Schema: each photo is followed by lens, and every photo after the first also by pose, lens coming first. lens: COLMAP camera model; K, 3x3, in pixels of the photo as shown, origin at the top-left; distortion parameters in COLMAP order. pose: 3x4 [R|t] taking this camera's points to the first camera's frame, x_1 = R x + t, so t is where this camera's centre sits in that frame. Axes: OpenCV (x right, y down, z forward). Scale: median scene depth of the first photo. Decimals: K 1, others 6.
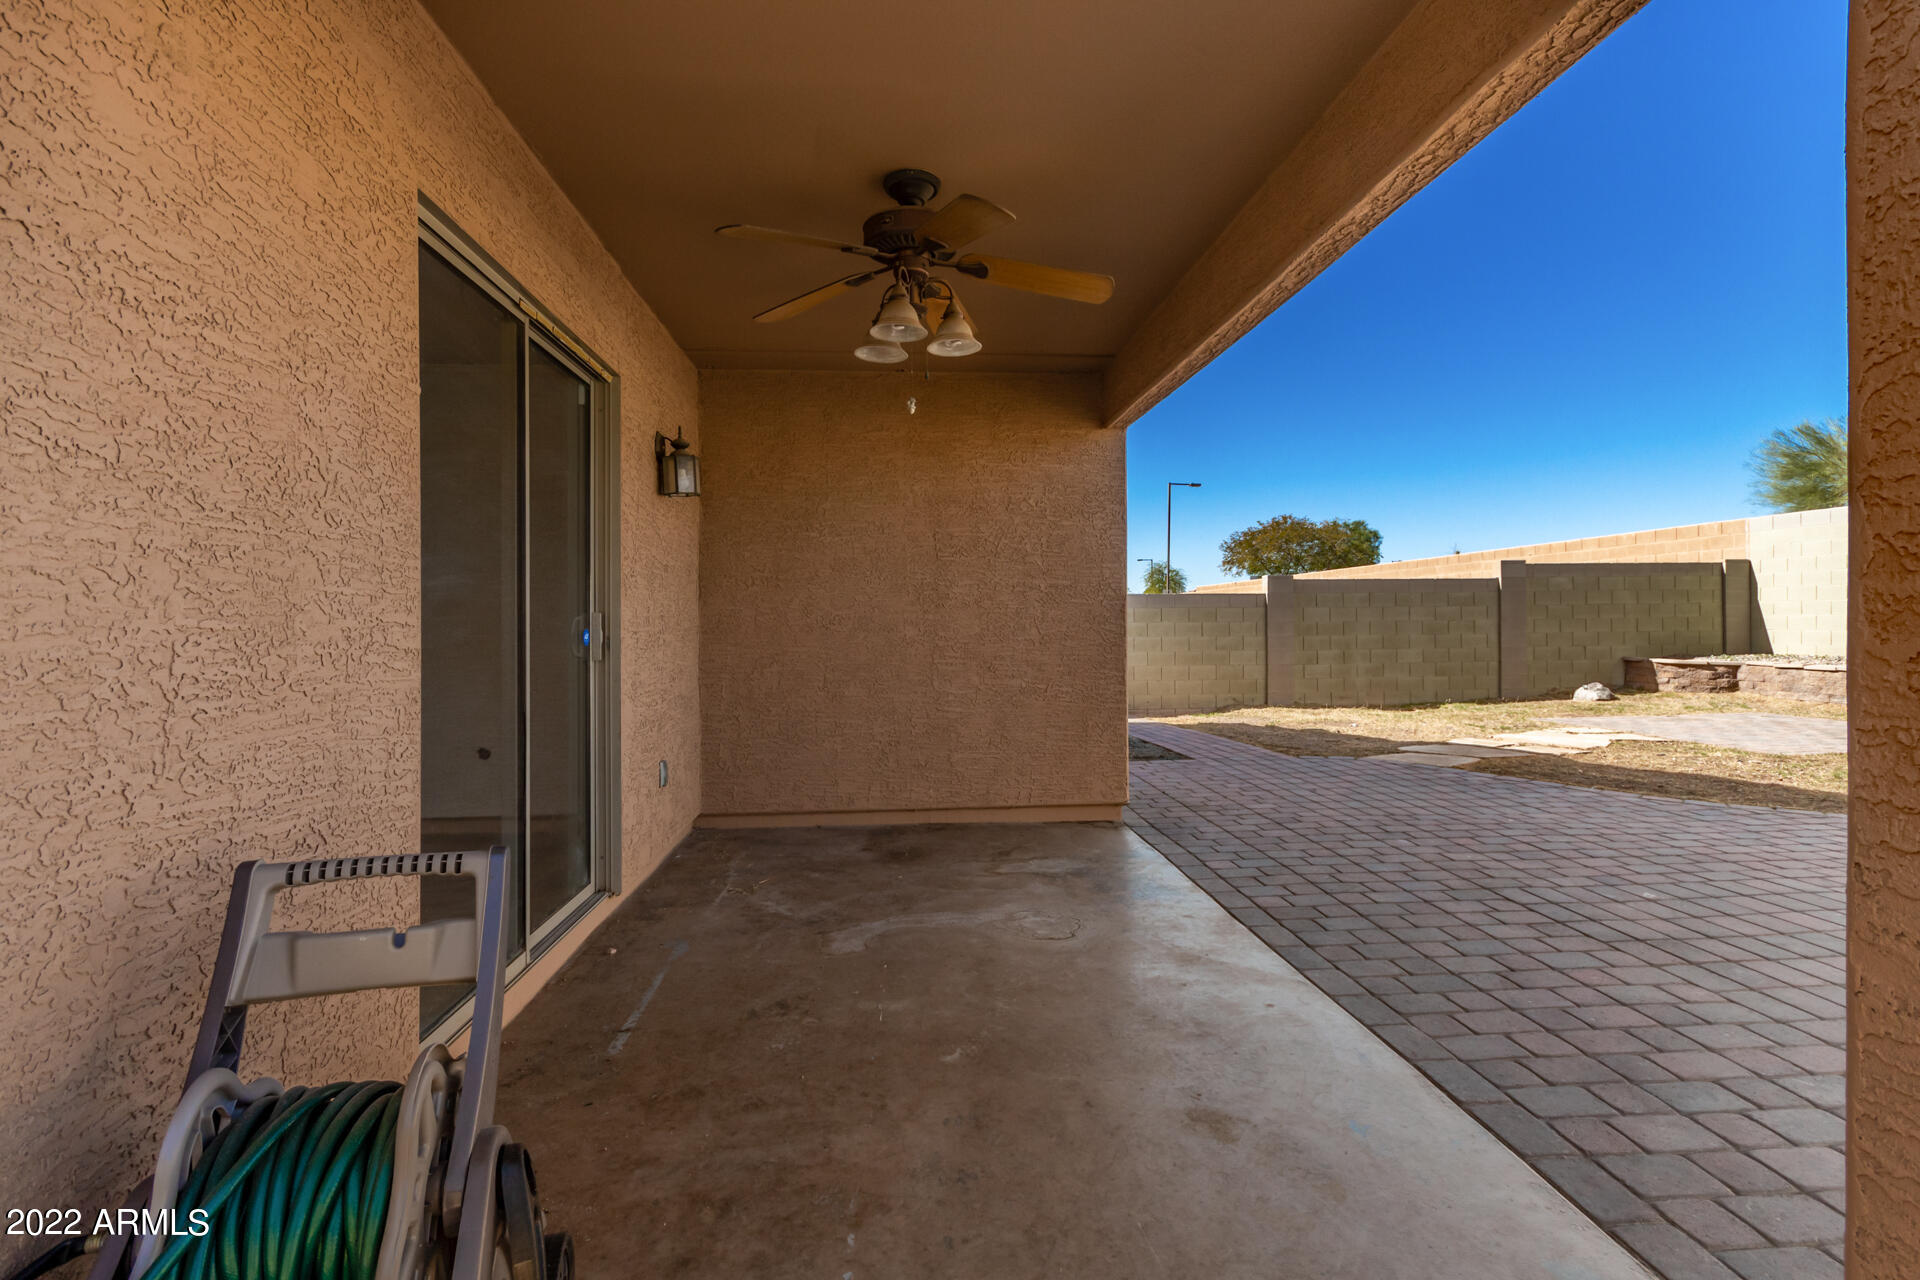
lens RADIAL K [[883.8, 0, 960.0], [0, 883.8, 640.0], [0, 0, 1]] dist [-0.032299, 0.000032]
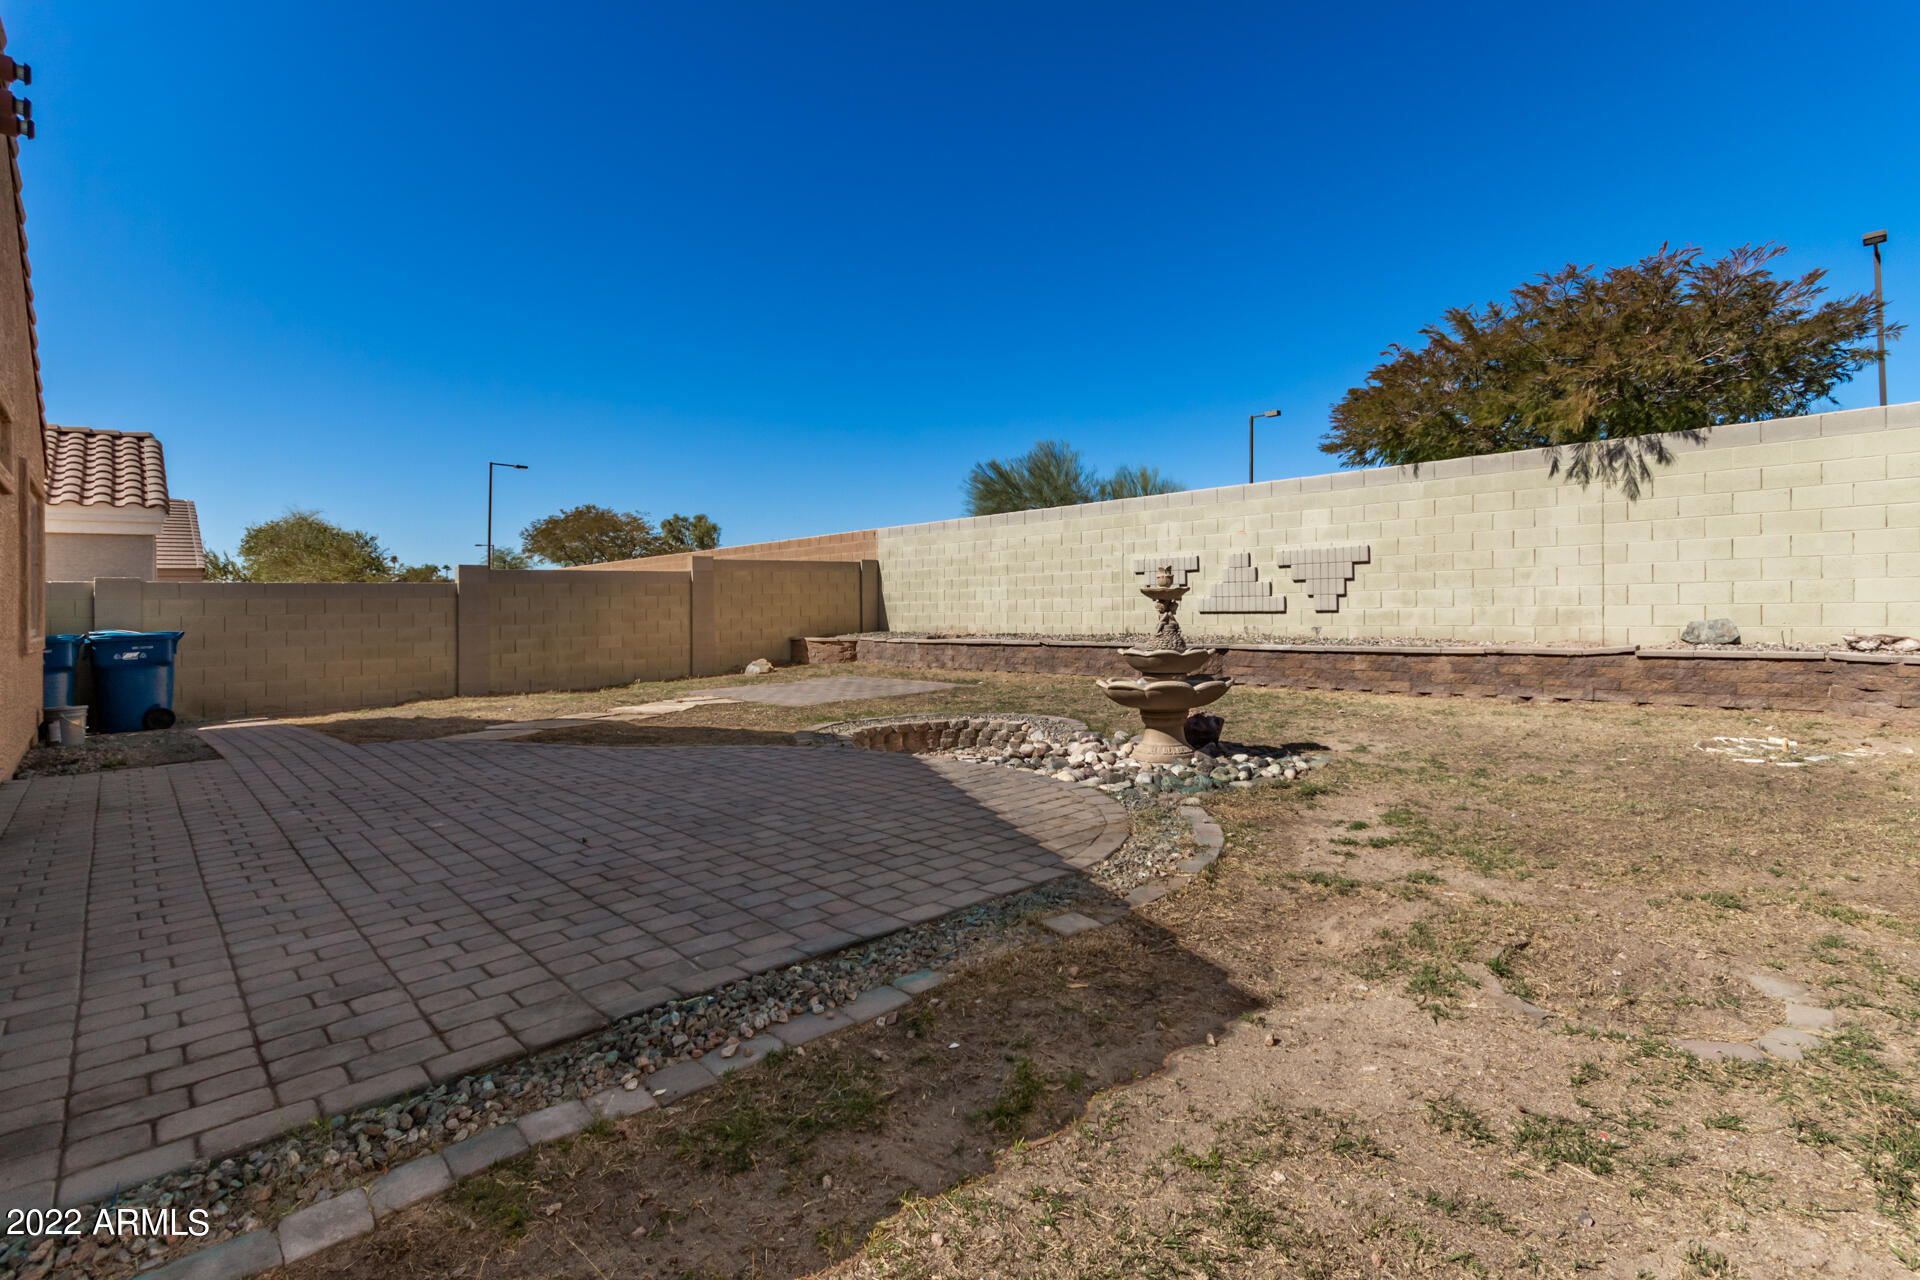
lens RADIAL K [[889.4, 0, 960.6], [0, 889.4, 600.2], [0, 0, 1]] dist [0.001824, 0.000314]
pose [[0.777717, -0.003399, 0.628605, 0.168702], [0.023696, 0.999433, -0.023913, 0.003736], [-0.628168, 0.033493, 0.777357, -0.149583]]
